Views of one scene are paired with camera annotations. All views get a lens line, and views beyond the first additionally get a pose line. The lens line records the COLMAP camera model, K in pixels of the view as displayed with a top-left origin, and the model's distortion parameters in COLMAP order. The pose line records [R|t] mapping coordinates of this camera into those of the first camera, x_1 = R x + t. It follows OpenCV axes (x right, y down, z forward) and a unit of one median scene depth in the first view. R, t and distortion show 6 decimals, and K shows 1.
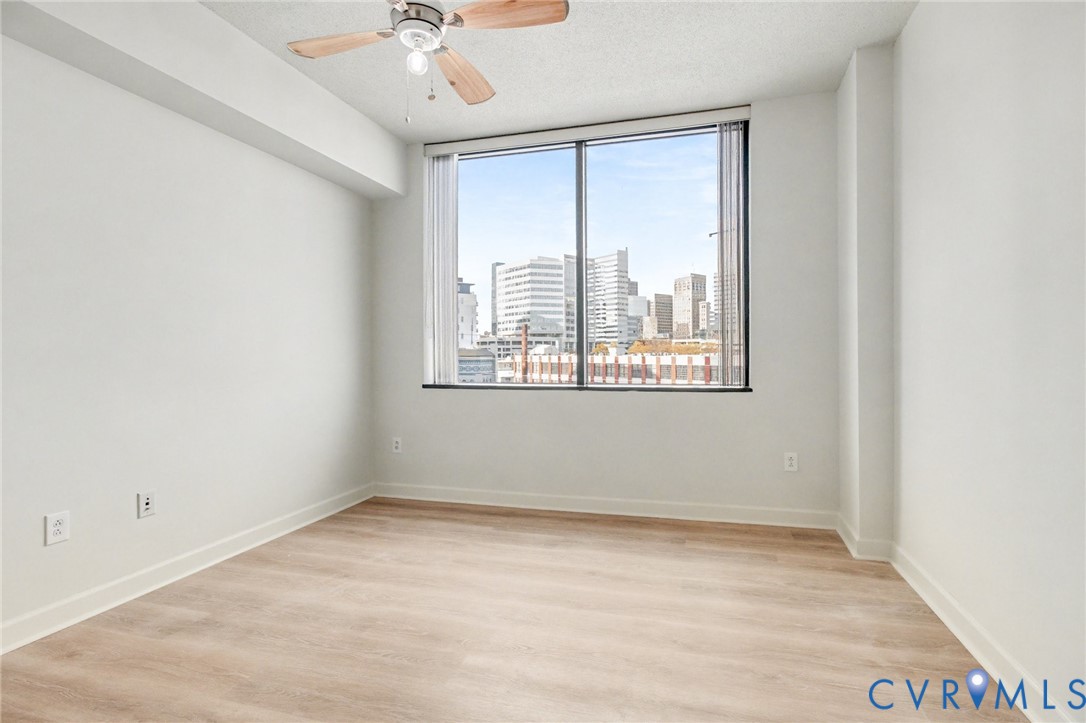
lens RADIAL K [[505.4, 0, 558.4], [0, 505.4, 364.8], [0, 0, 1]] dist [-0.006465, 0.002806]
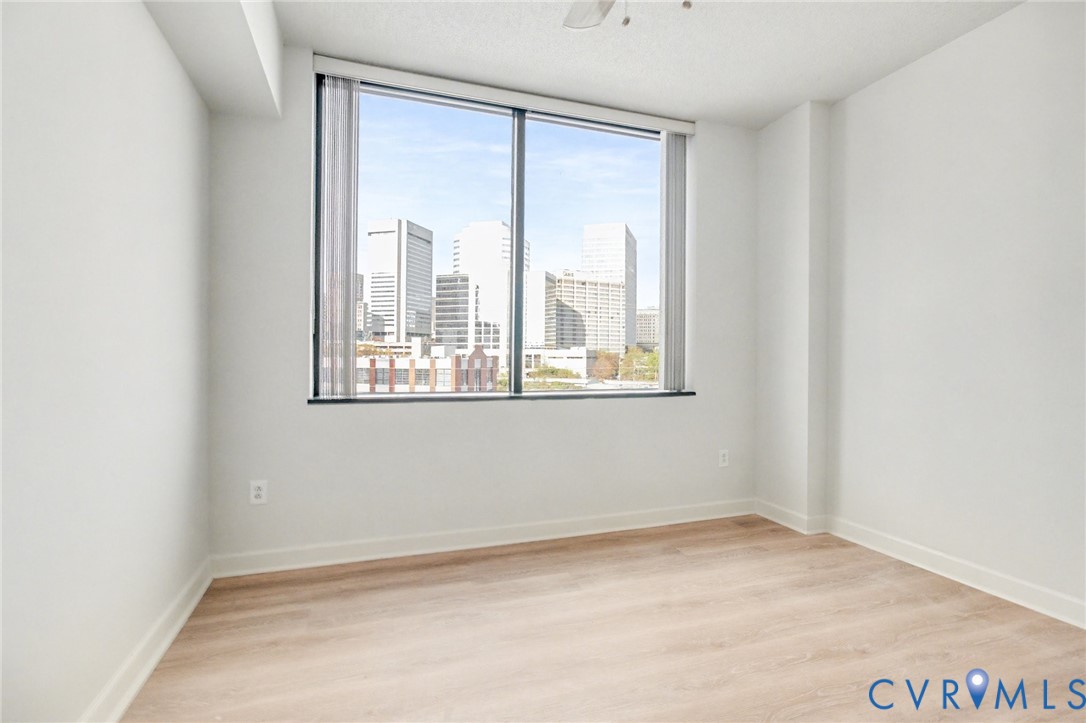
lens RADIAL K [[521.9, 0, 529.4], [0, 521.9, 360.8], [0, 0, 1]] dist [-0.001899, 0.001107]
pose [[0.829408, 0.003522, 0.558633, -0.529860], [0.003885, 0.999920, -0.012071, -0.004999], [-0.558630, 0.012182, 0.829327, 0.305156]]
